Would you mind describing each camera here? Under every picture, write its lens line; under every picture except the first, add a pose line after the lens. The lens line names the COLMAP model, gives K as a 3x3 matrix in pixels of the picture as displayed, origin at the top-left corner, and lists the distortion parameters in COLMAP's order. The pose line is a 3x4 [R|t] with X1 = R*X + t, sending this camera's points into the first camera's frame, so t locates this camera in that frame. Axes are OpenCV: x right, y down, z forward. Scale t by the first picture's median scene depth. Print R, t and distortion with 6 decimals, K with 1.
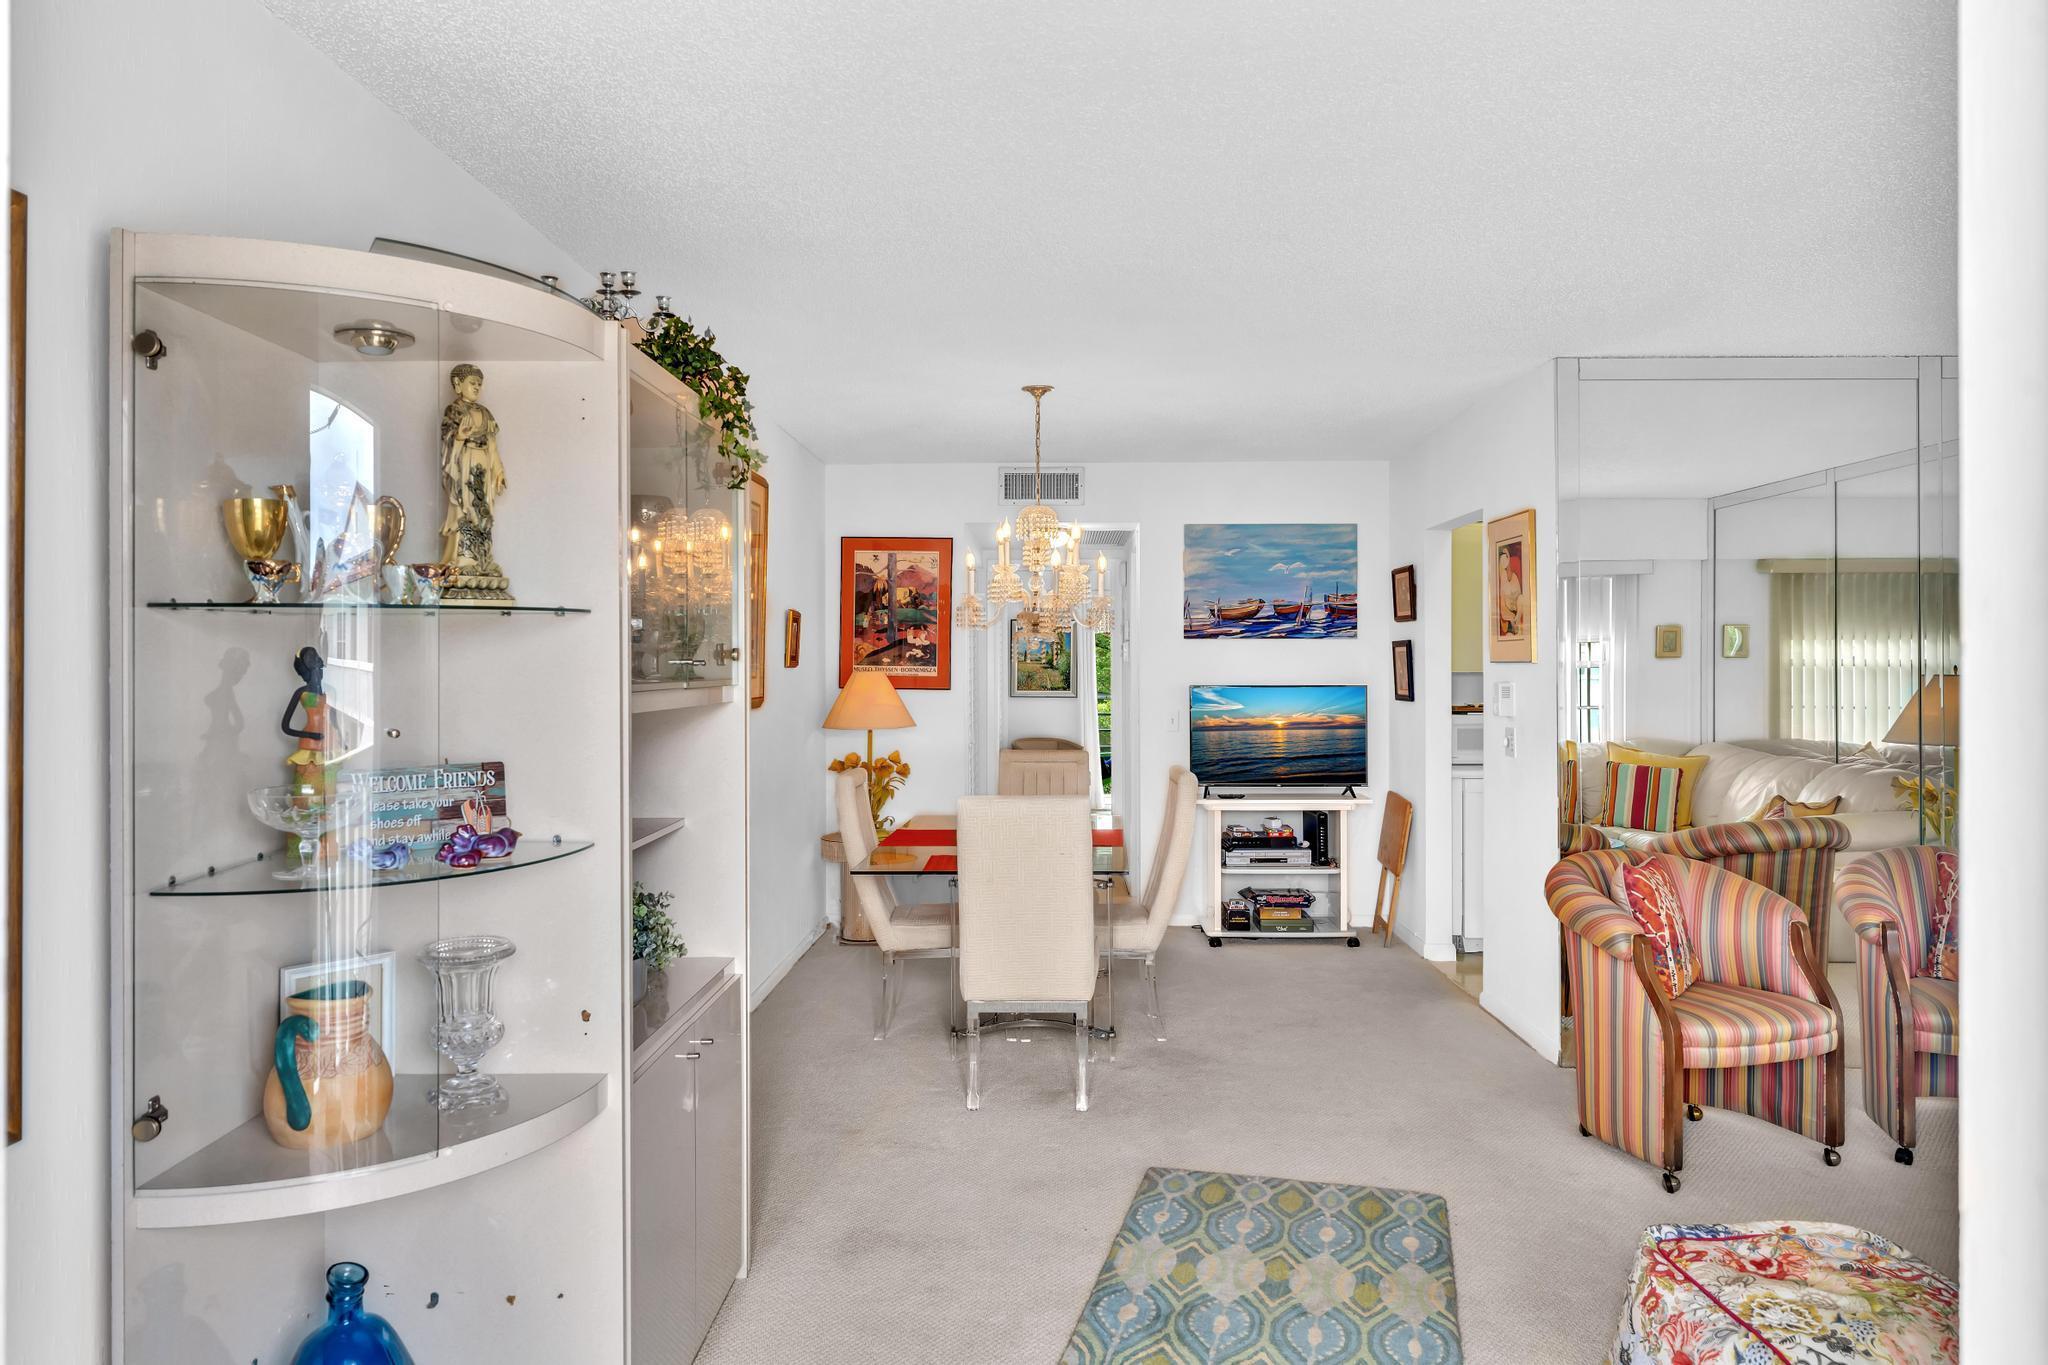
lens RADIAL K [[1320.9, 0, 1028.2], [0, 1320.9, 664.8], [0, 0, 1]] dist [-0.010528, 0.001878]
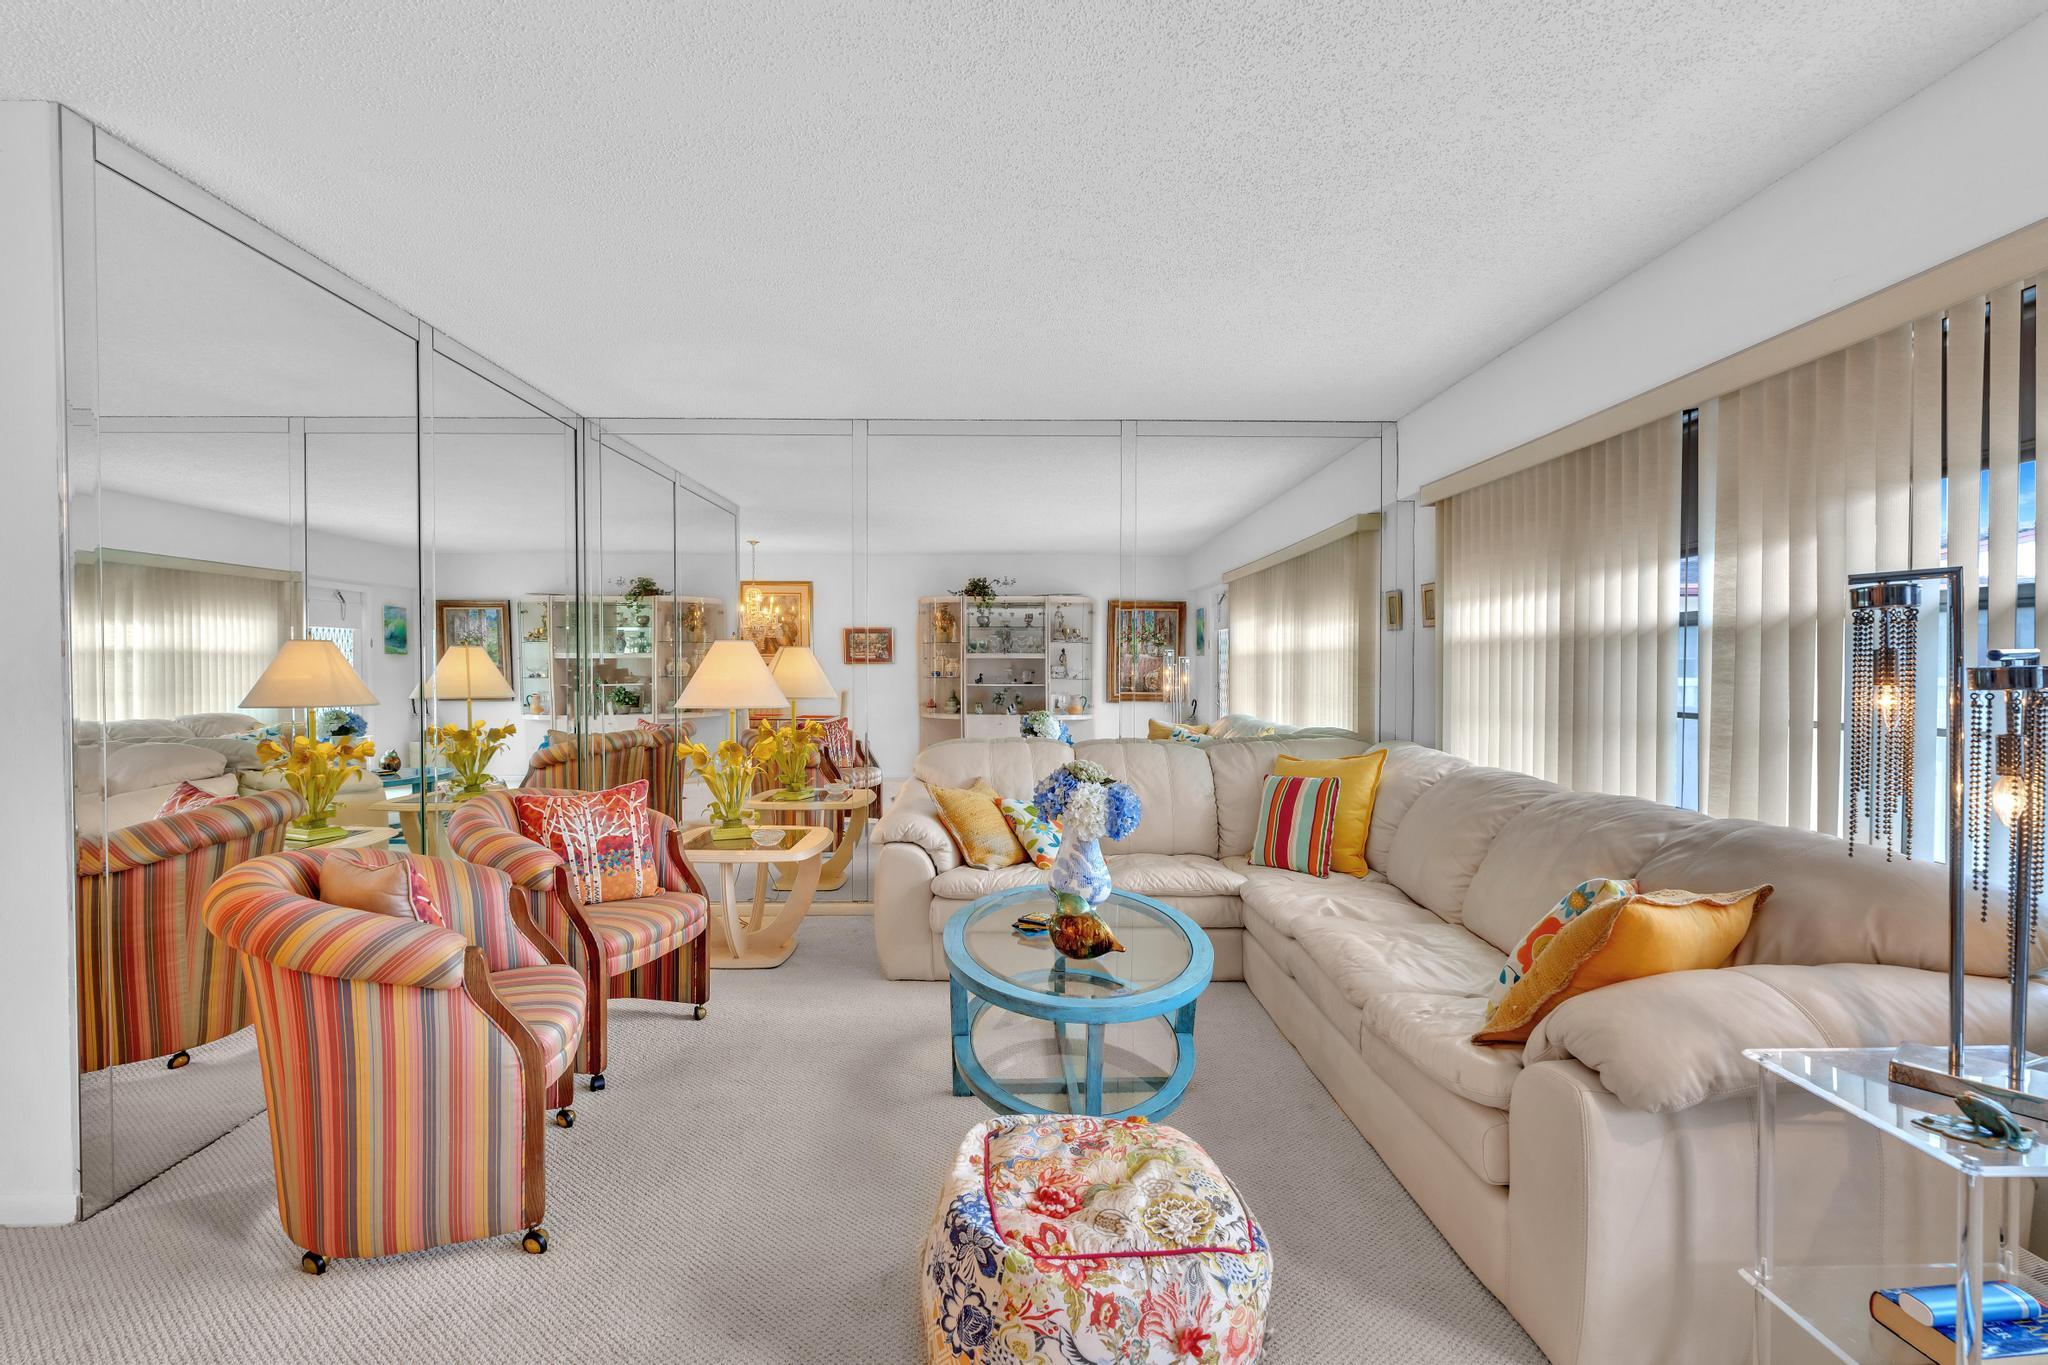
lens RADIAL K [[932.7, 0, 1009.4], [0, 932.7, 677.6], [0, 0, 1]] dist [-0.005726, 0.004696]
pose [[-0.030605, -0.011920, 0.999460, -0.041733], [0.002925, 0.999924, 0.012015, 0.024457], [-0.999527, 0.003291, -0.030568, 0.380252]]
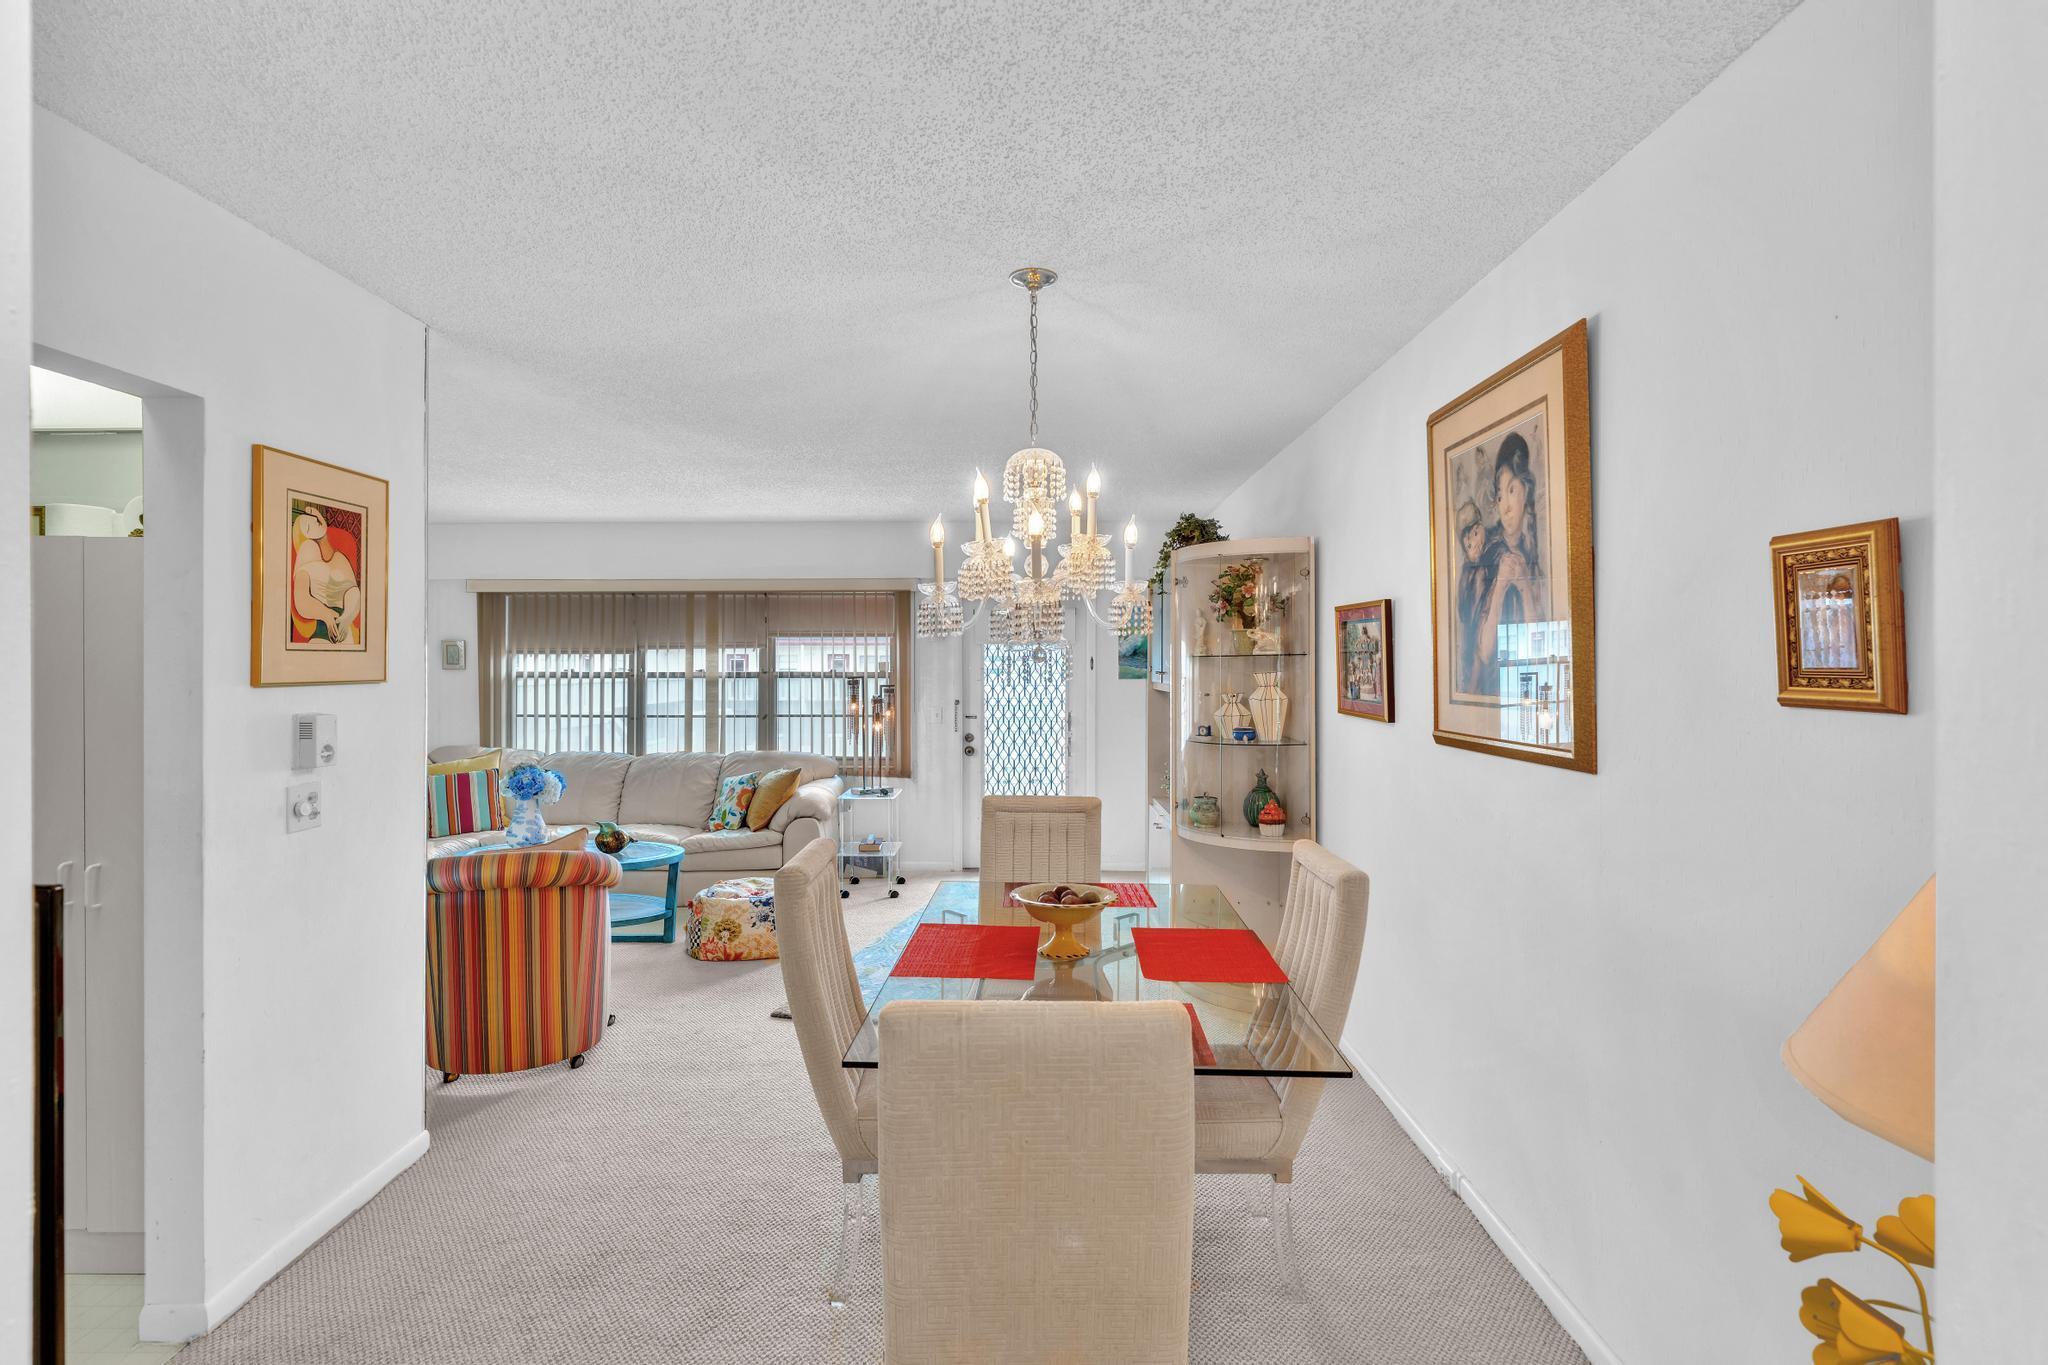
lens RADIAL K [[985.3, 0, 994.0], [0, 985.3, 665.8], [0, 0, 1]] dist [-0.017267, -0.000398]
pose [[-0.999877, 0.002531, 0.015452, 0.014198], [0.002567, 0.999994, 0.002340, -0.008508], [-0.015446, 0.002380, -0.999878, 1.113511]]
